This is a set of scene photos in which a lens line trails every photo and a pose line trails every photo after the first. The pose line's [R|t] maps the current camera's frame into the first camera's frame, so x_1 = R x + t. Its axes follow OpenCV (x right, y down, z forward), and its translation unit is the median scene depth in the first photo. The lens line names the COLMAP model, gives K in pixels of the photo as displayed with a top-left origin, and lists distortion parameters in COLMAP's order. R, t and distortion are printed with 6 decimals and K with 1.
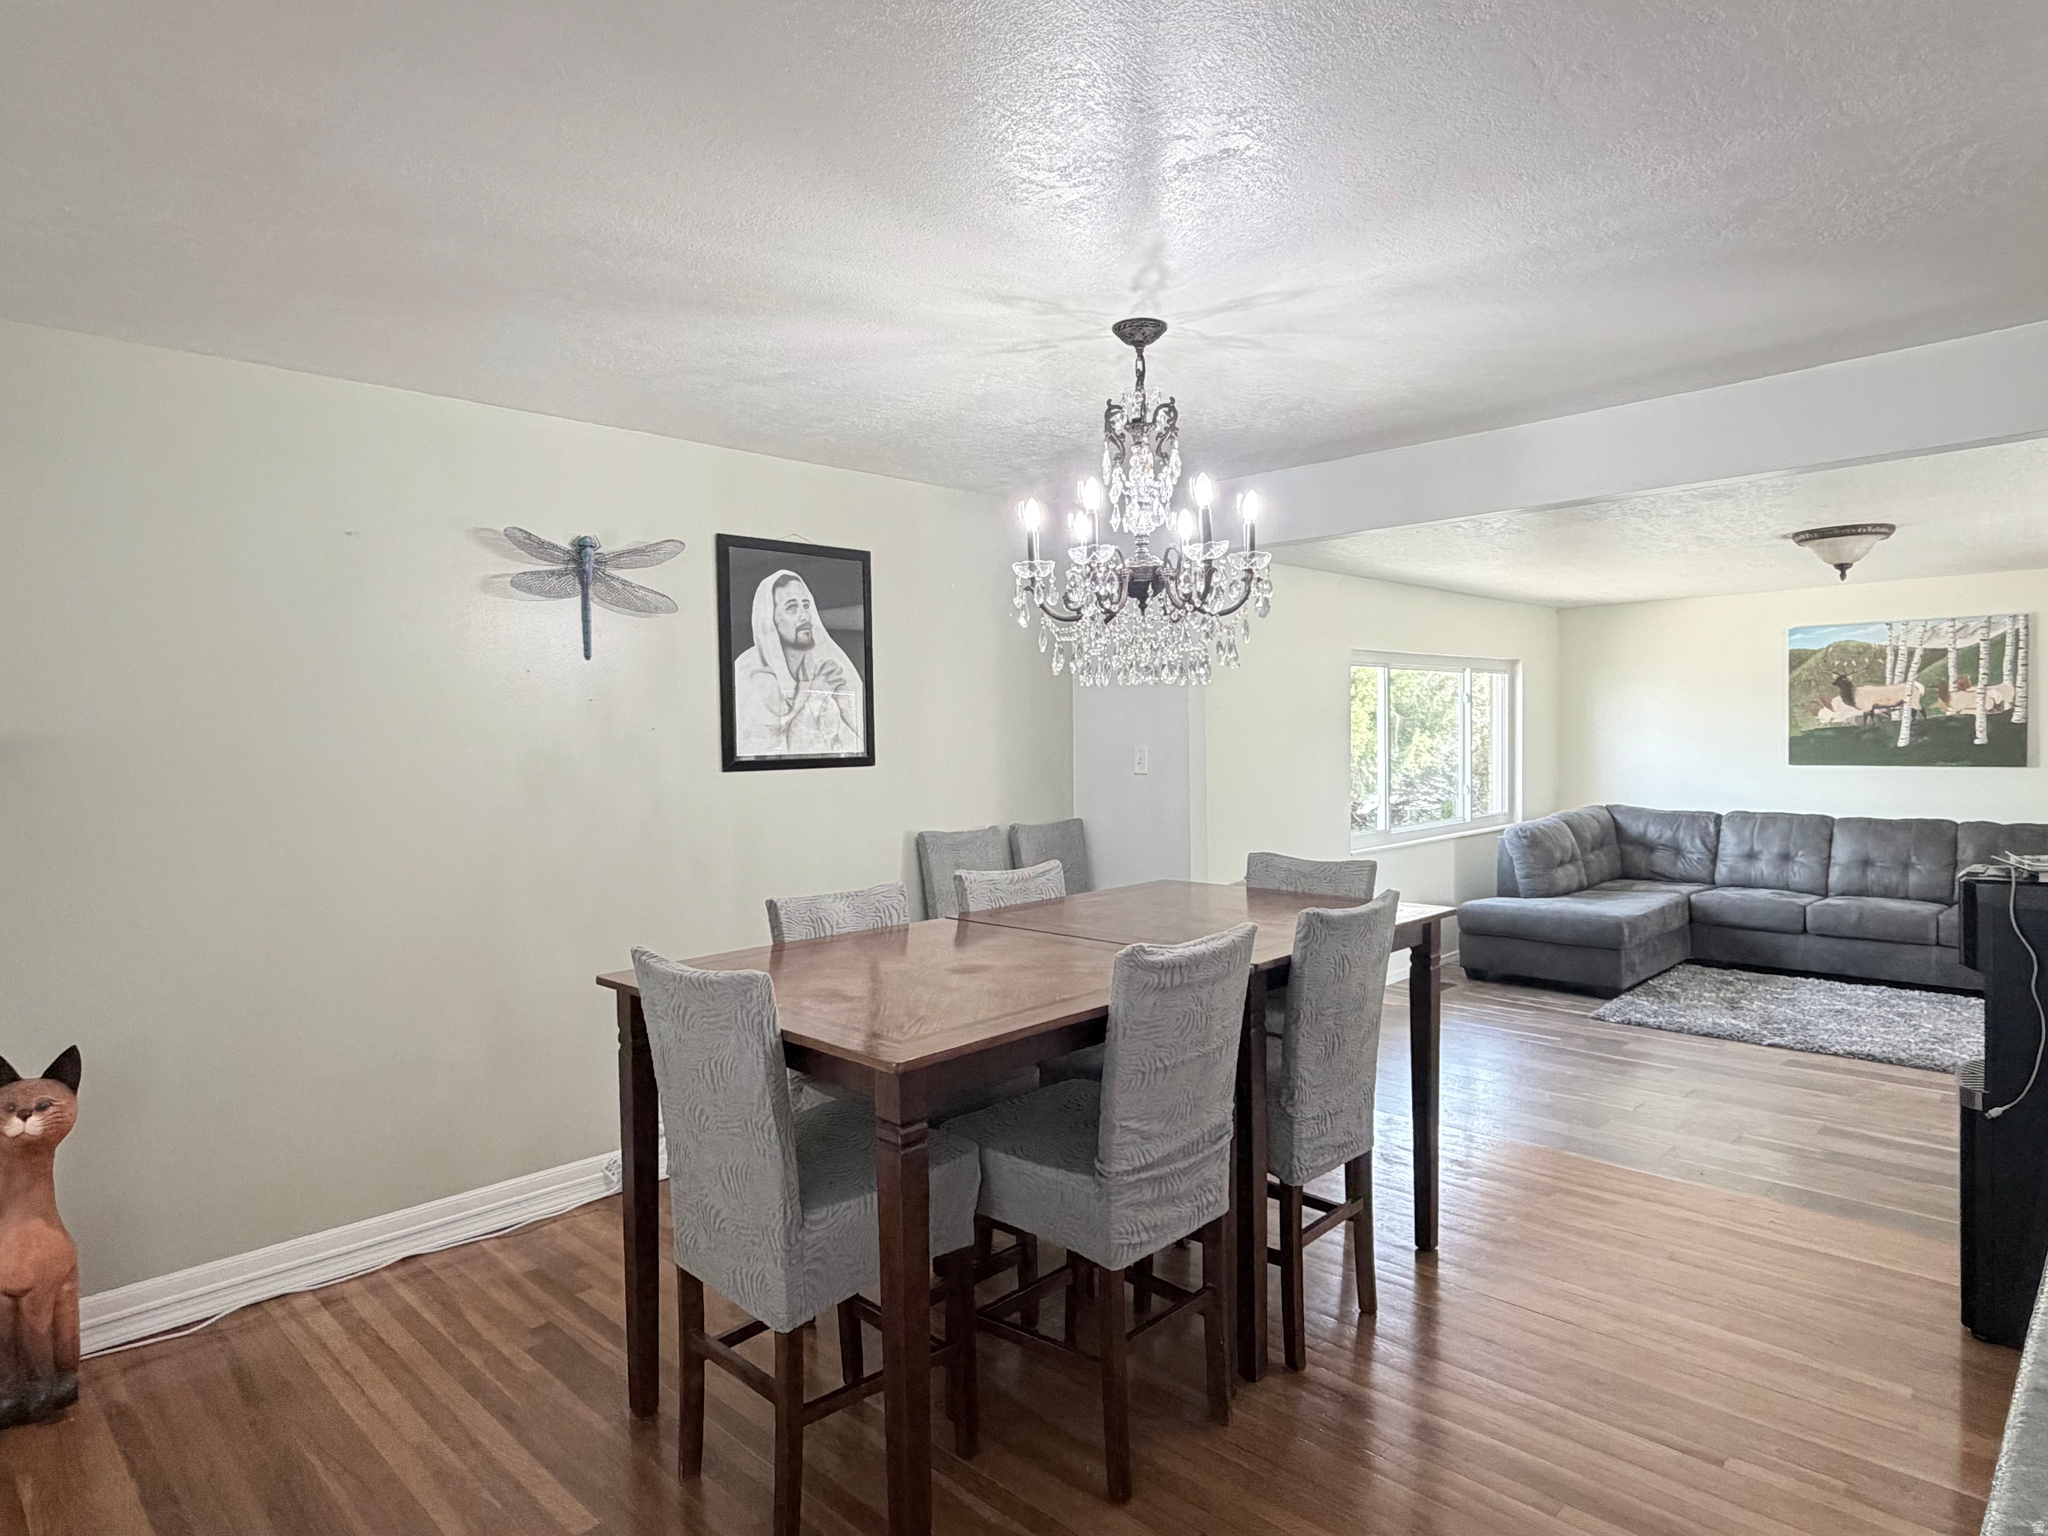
lens RADIAL K [[1174.7, 0, 1024.0], [0, 1174.7, 768.0], [0, 0, 1]] dist [0.005378, 0.001270]
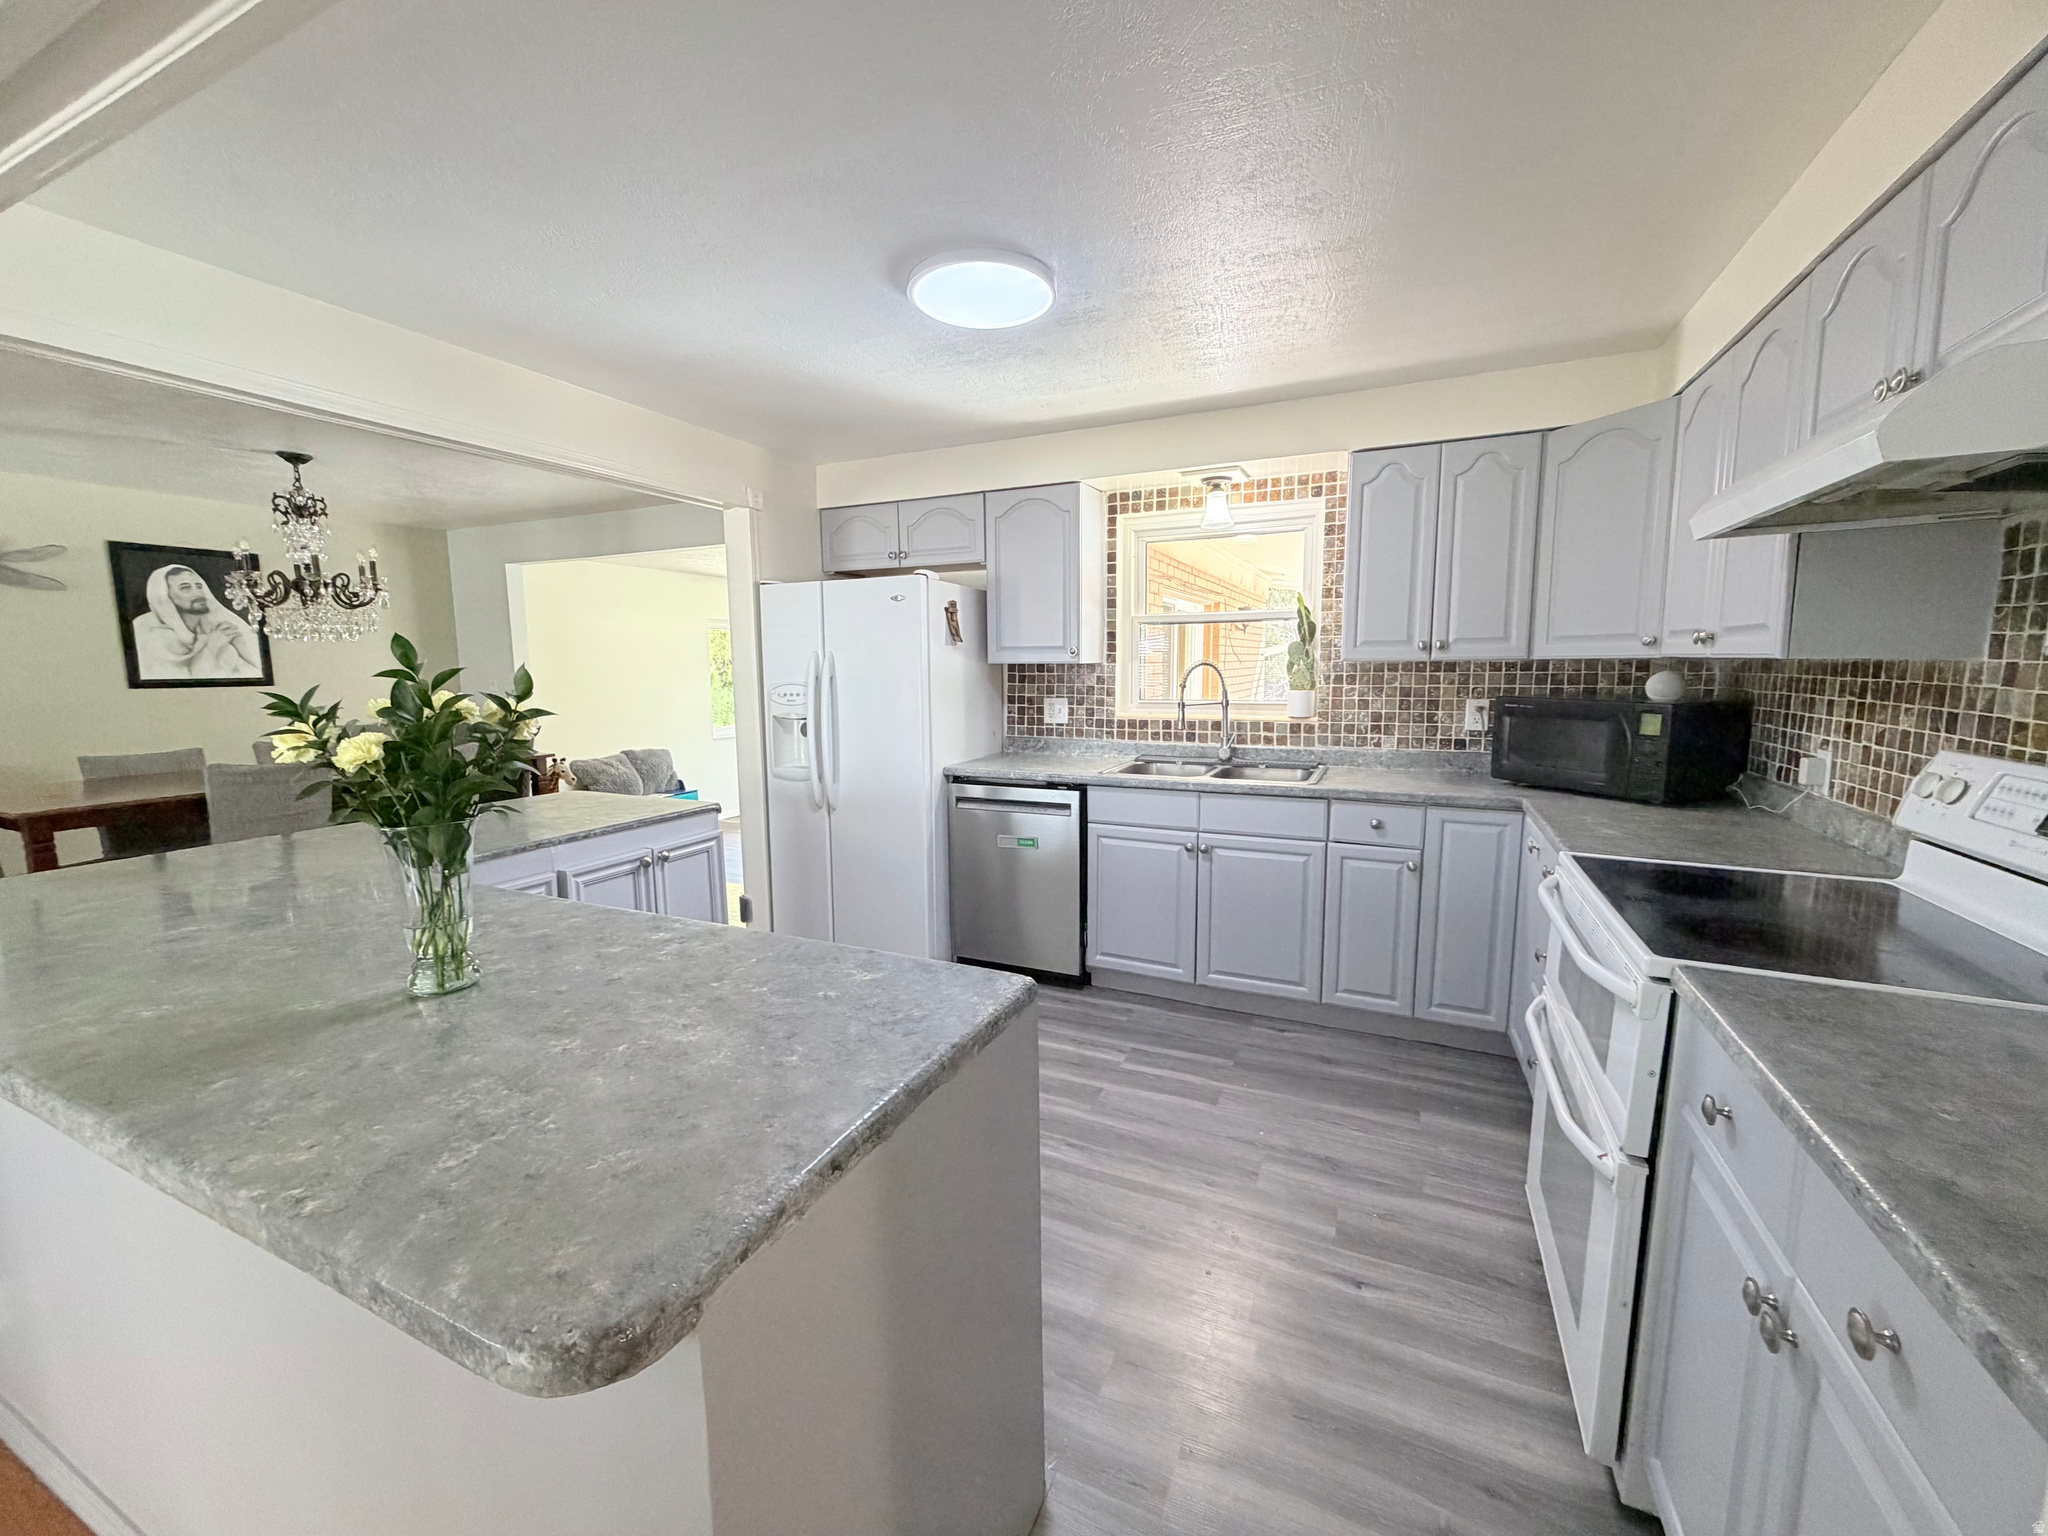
lens RADIAL K [[814.1, 0, 1016.8], [0, 814.1, 767.8], [0, 0, 1]] dist [0.001104, 0.000479]
pose [[0.944376, -0.033570, 0.327150, 0.282977], [0.003664, 0.995789, 0.091605, 0.007016], [-0.328847, -0.085311, 0.940522, -0.257713]]
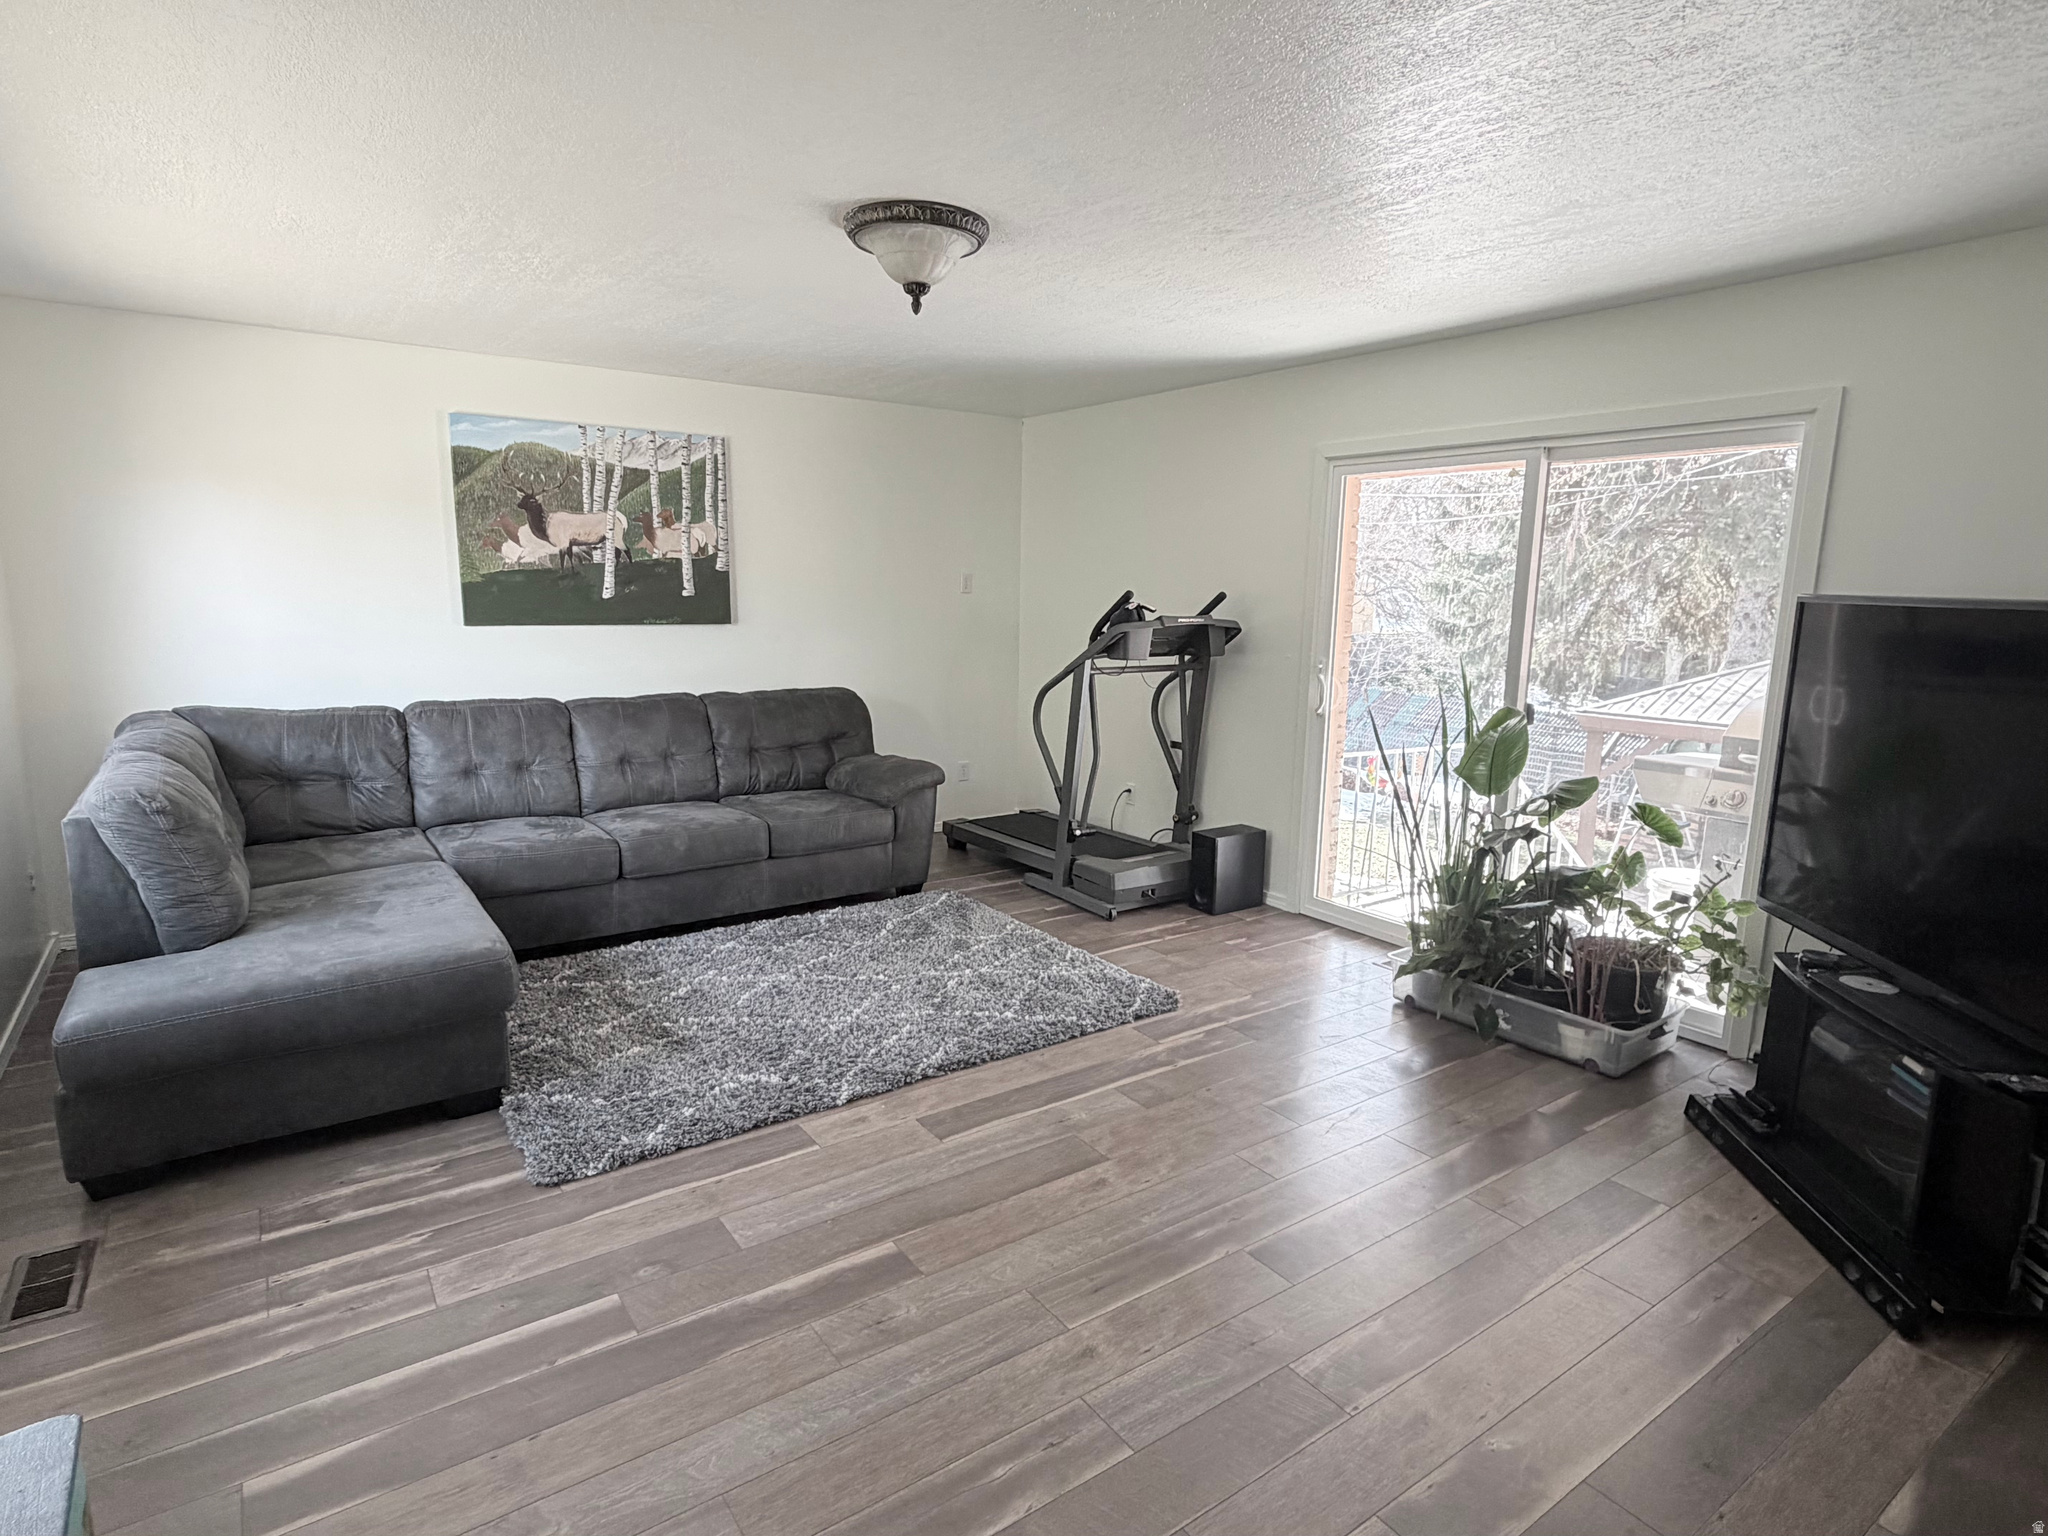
lens RADIAL K [[1100.0, 0, 1024.0], [0, 1100.0, 768.0], [0, 0, 1]] dist [0.000550, 0.000307]
pose [[0.181190, -0.144226, 0.972815, 0.098925], [0.013127, 0.989455, 0.144248, -0.009226], [-0.983361, -0.013366, 0.181172, 0.622375]]
